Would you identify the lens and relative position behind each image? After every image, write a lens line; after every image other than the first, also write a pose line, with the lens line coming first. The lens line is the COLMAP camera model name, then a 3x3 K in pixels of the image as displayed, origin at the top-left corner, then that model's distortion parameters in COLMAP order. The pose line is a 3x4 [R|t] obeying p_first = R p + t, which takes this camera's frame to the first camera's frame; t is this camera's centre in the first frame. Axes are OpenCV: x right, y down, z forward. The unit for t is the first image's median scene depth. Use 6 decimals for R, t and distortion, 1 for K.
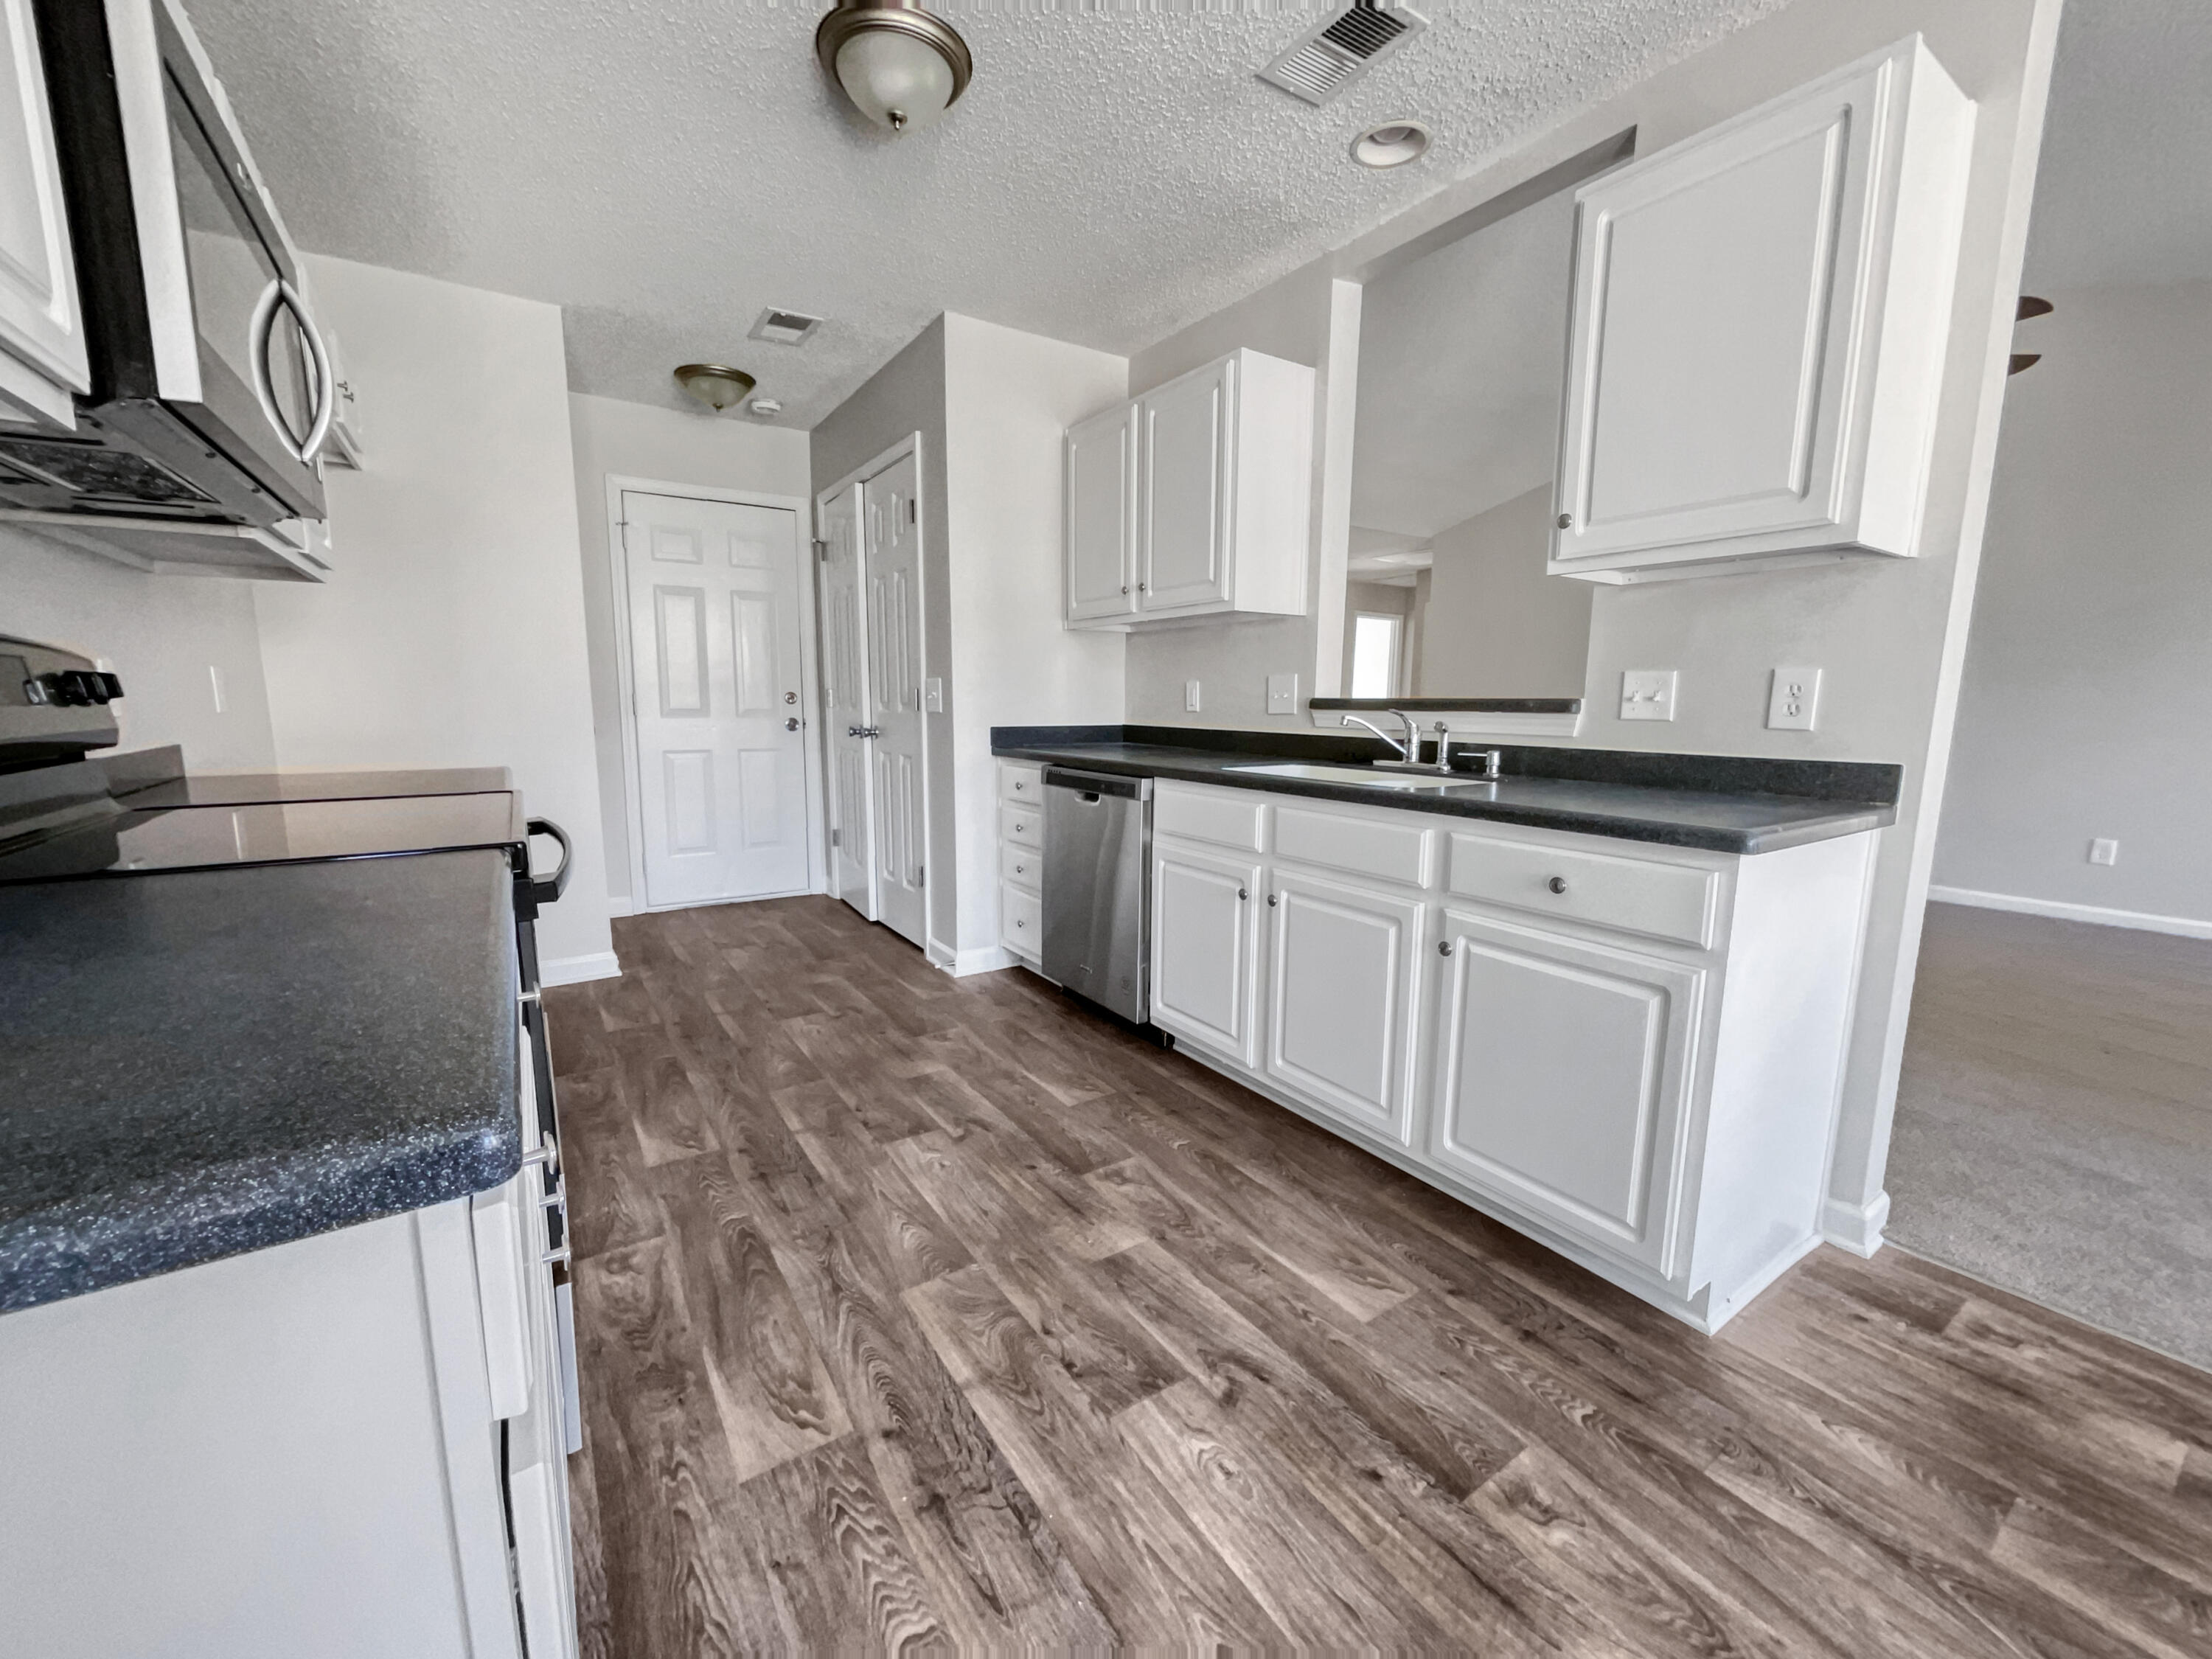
lens RADIAL K [[876.5, 0, 1100.2], [0, 876.5, 830.7], [0, 0, 1]] dist [0.000327, -0.000211]
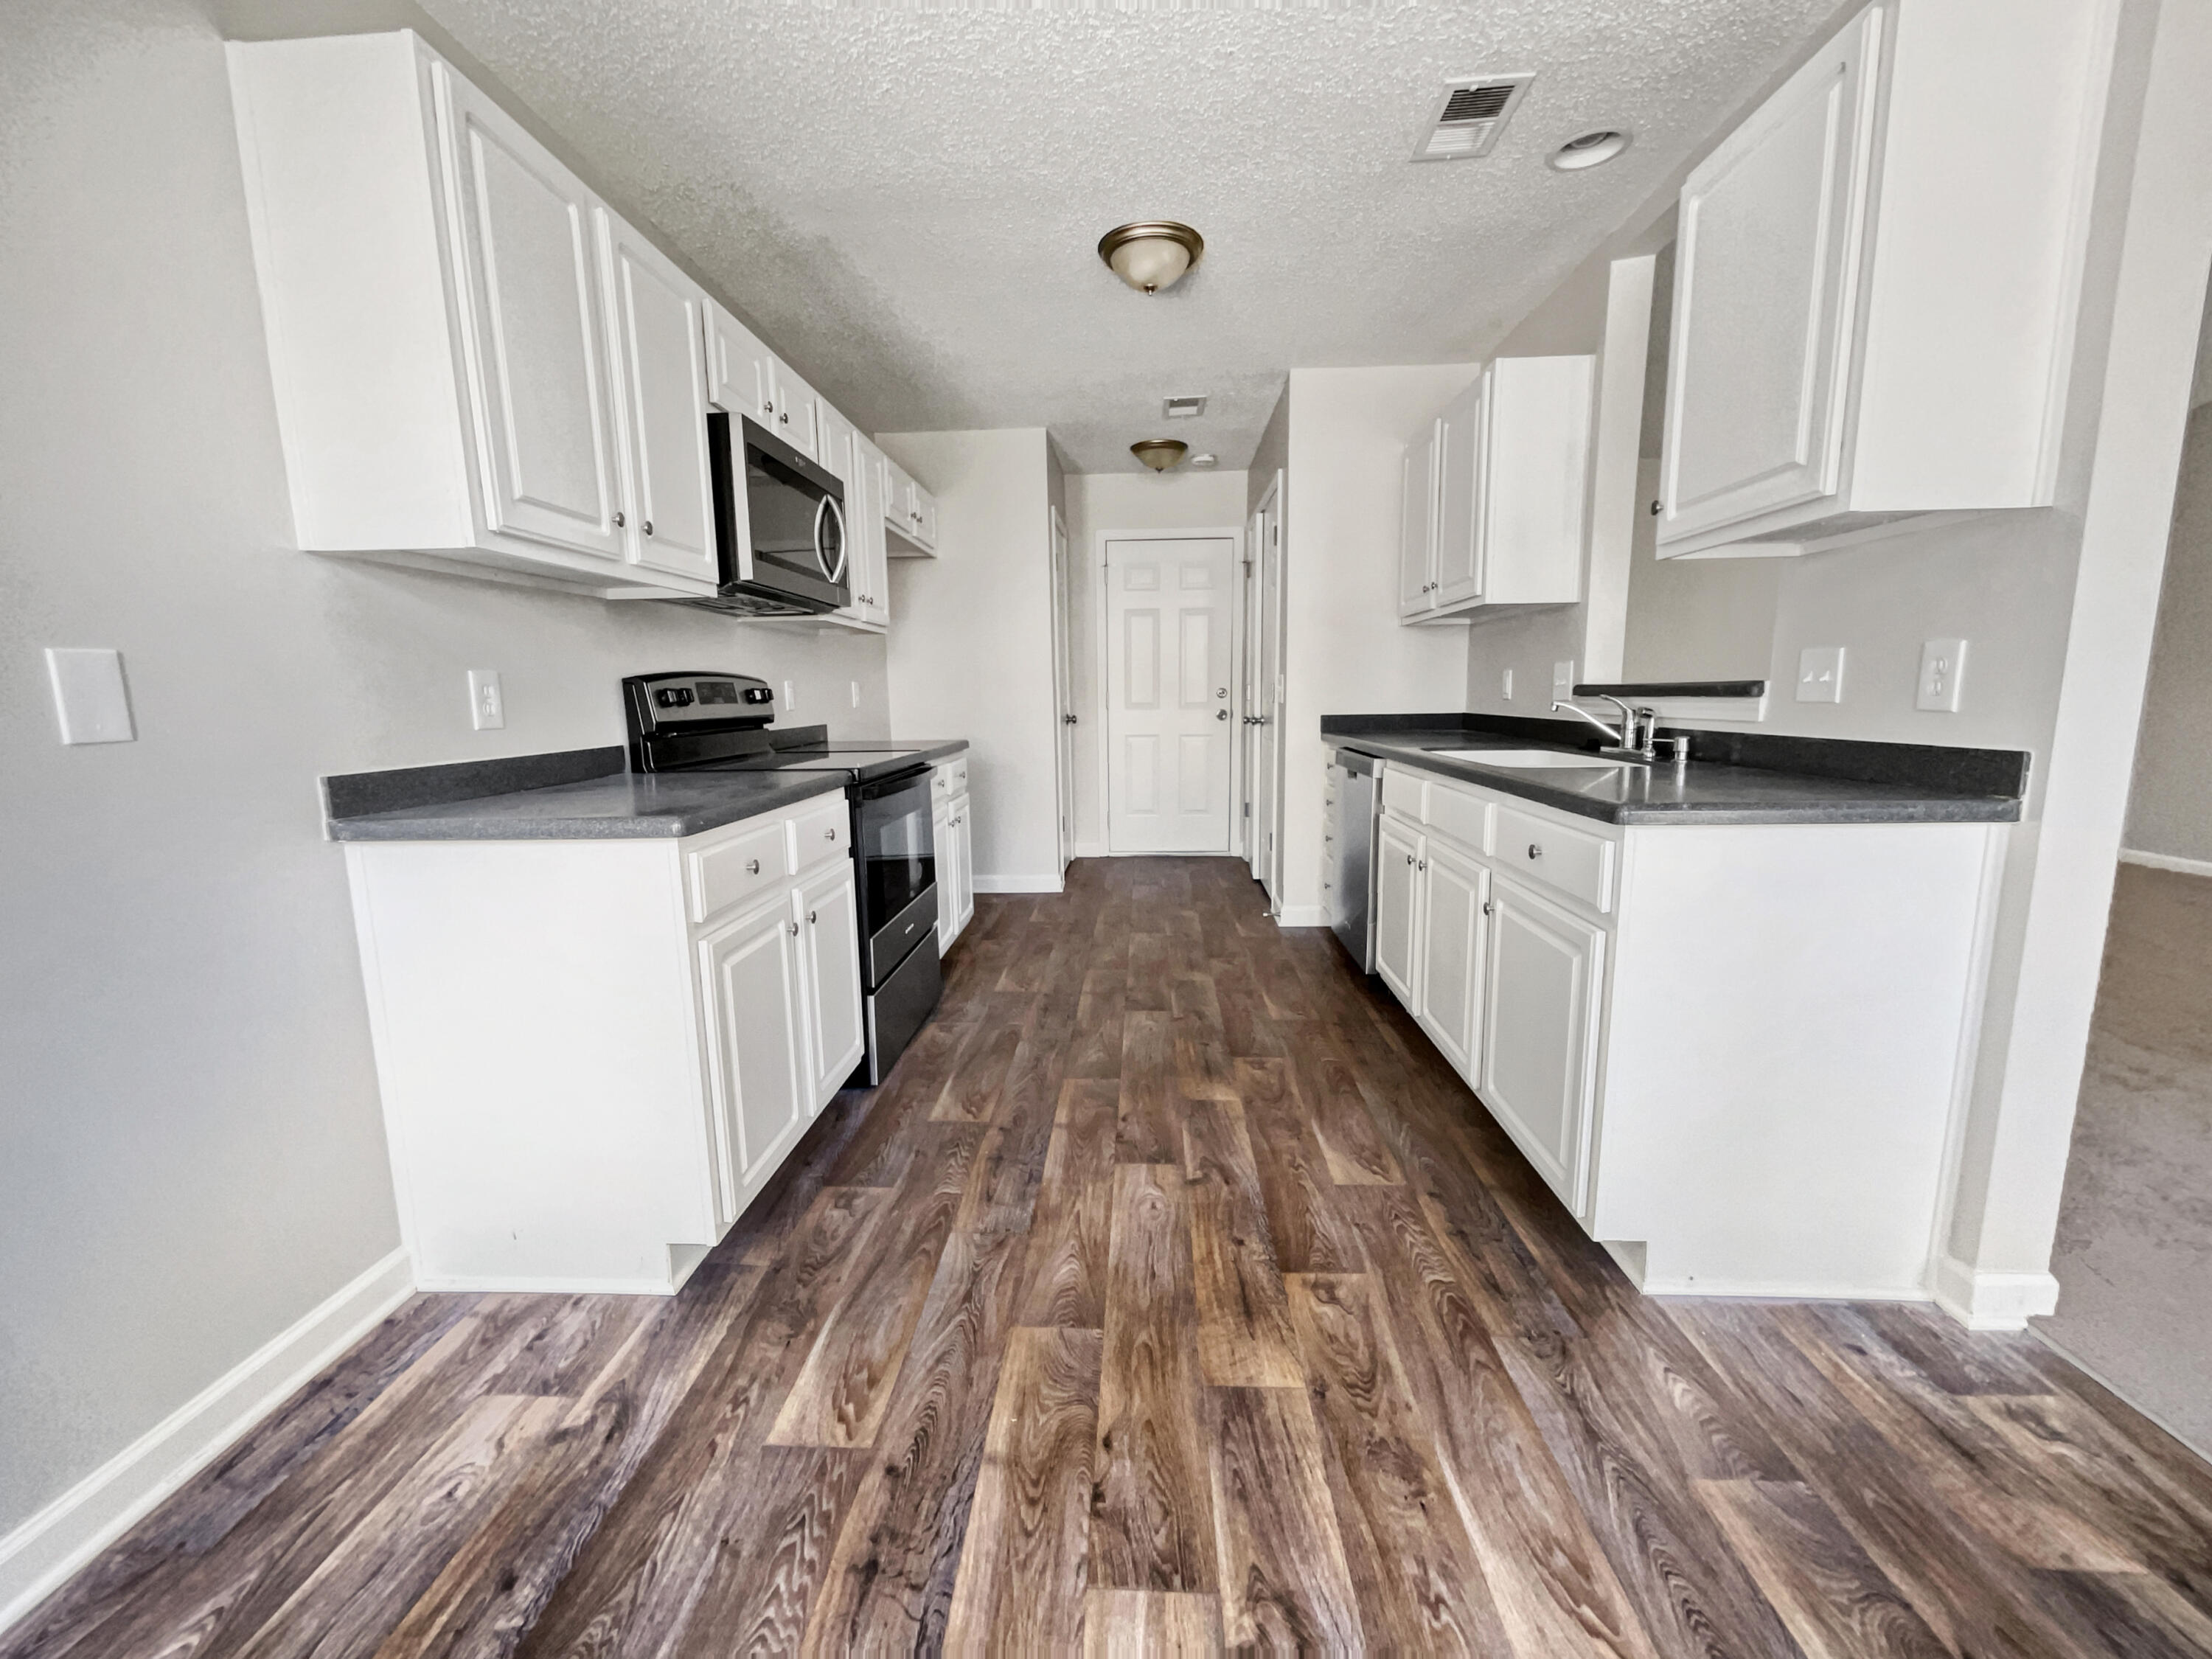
lens RADIAL K [[876.5, 0, 1104.6], [0, 876.5, 831.2], [0, 0, 1]] dist [0.000327, -0.000211]
pose [[0.804991, 0.075582, -0.588454, 0.626481], [-0.070646, 0.997007, 0.031416, 0.033994], [0.589067, 0.016282, 0.807920, -0.189036]]
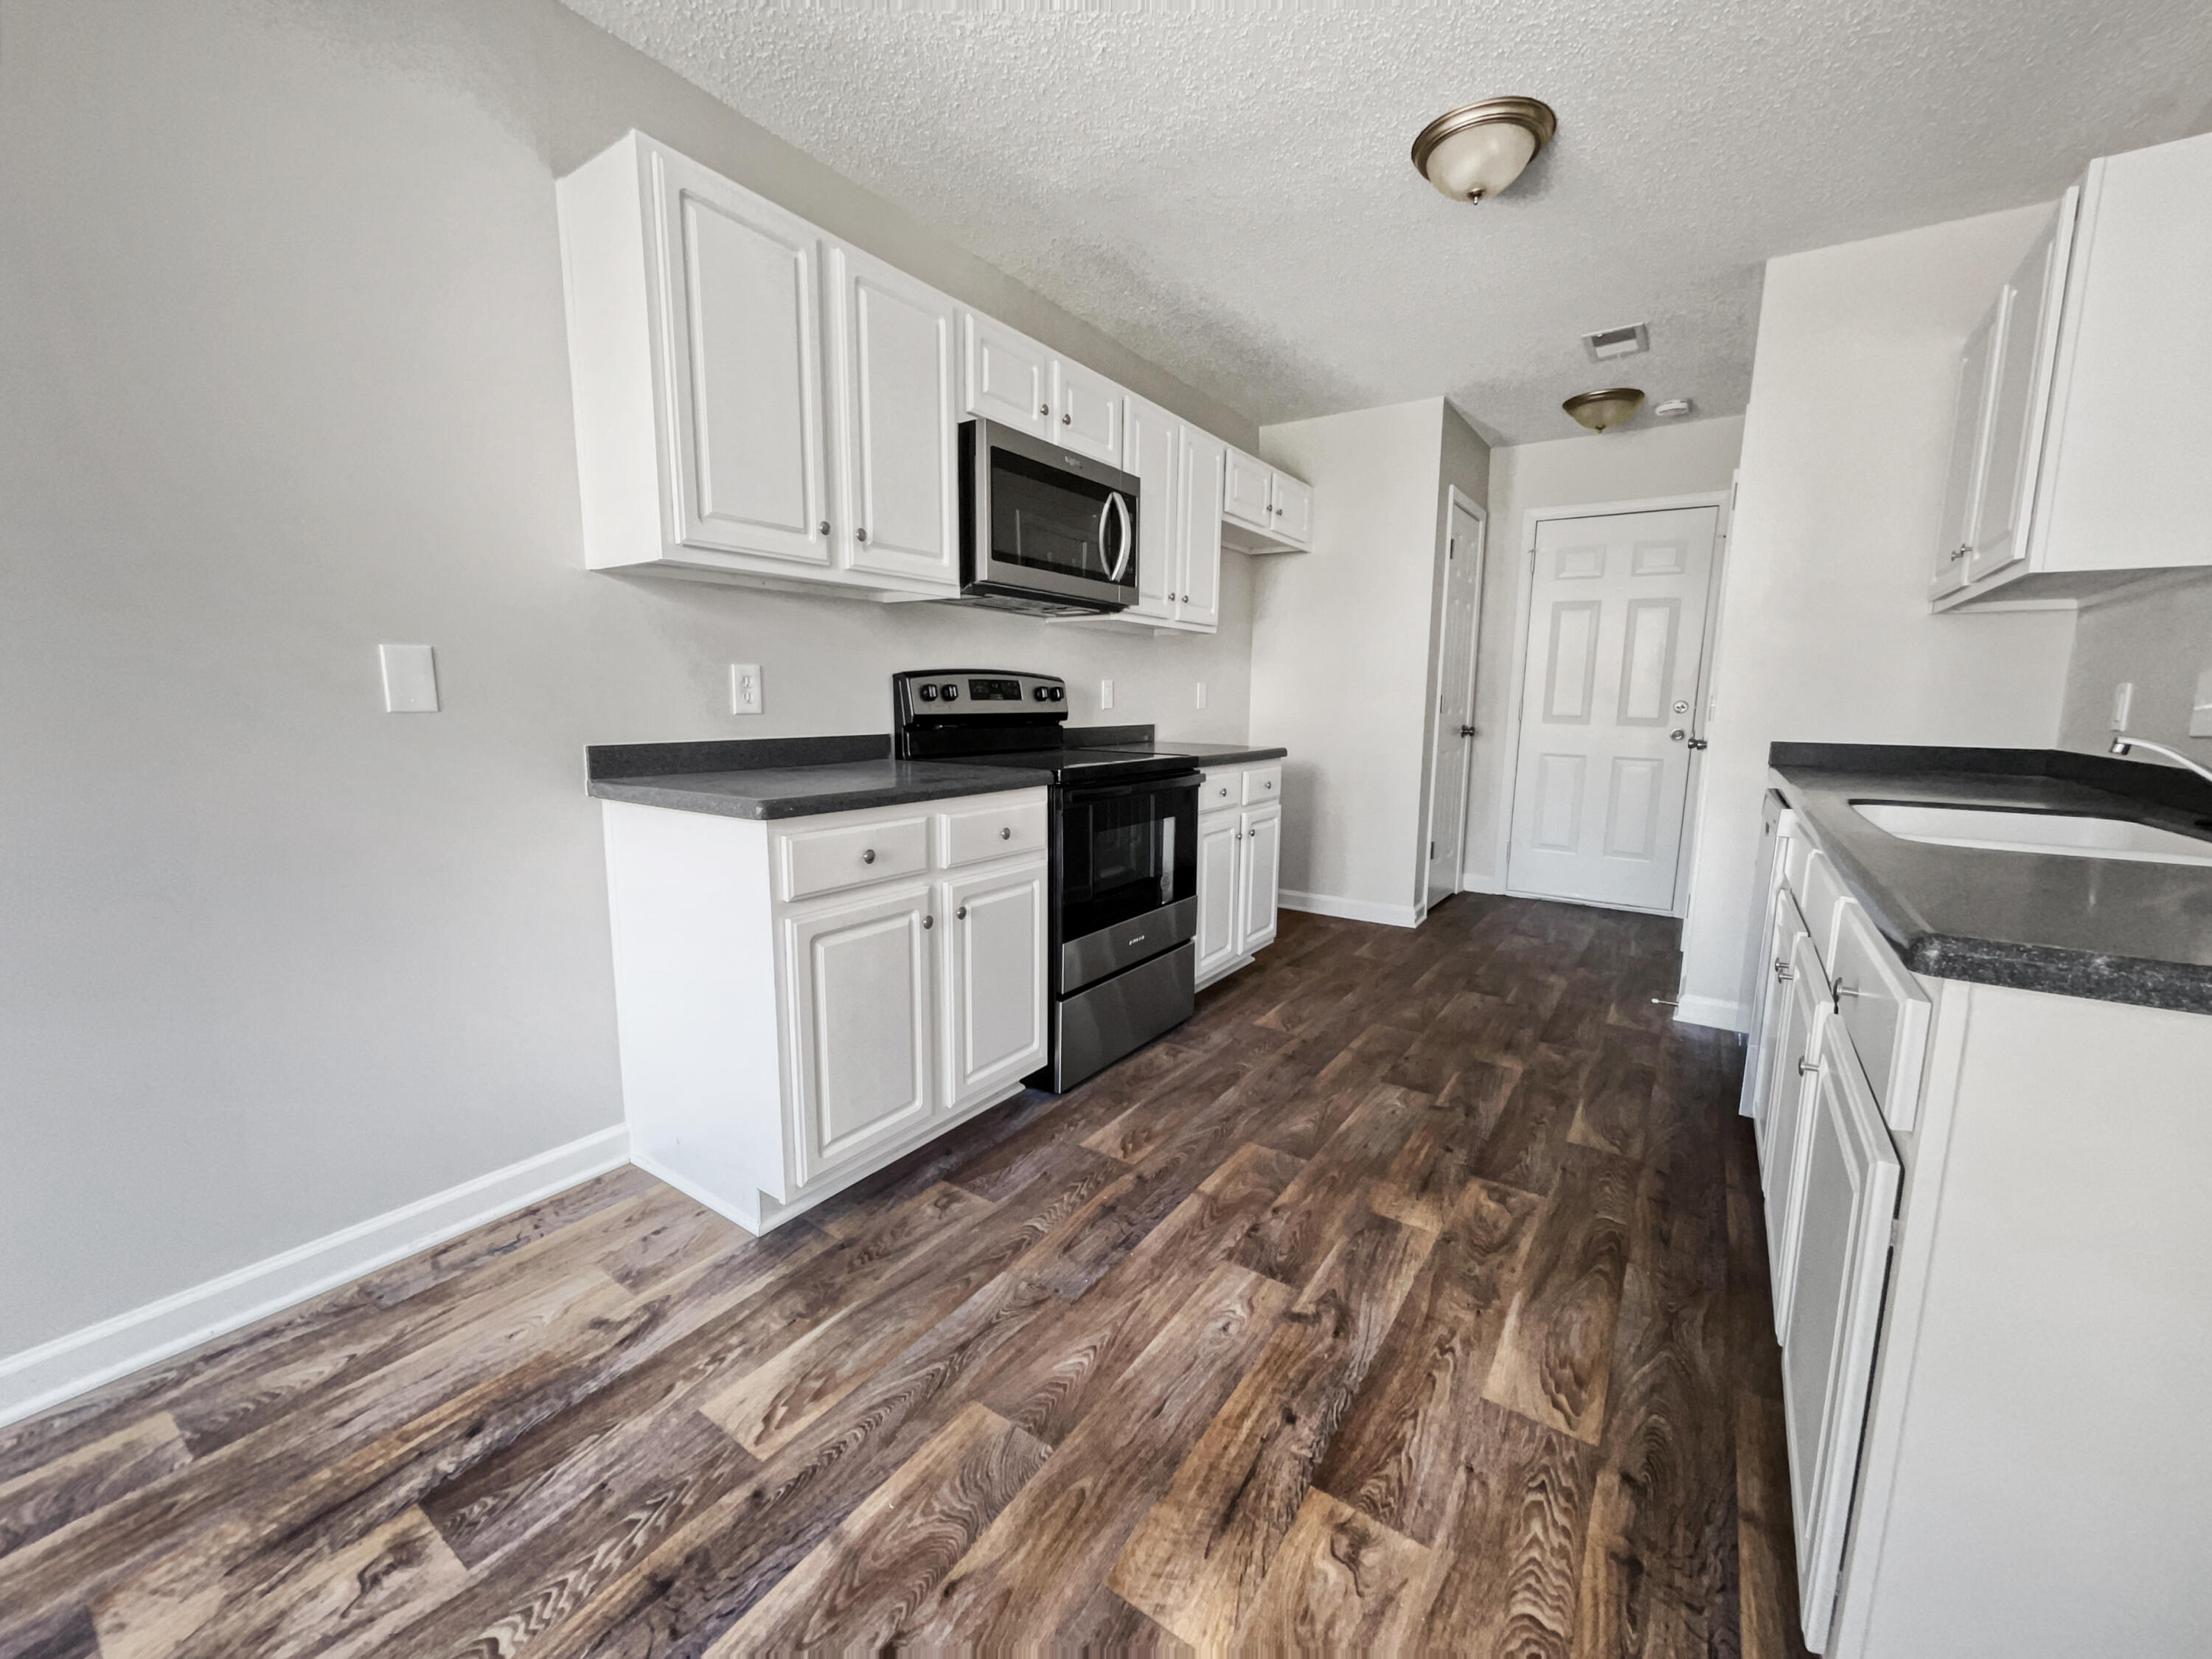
lens RADIAL K [[876.5, 0, 1108.0], [0, 876.5, 833.3], [0, 0, 1]] dist [0.000327, -0.000211]
pose [[0.377655, 0.140912, -0.915162, 0.758428], [-0.150349, 0.984568, 0.089555, -0.022566], [0.913659, 0.103773, 0.393013, 0.203925]]
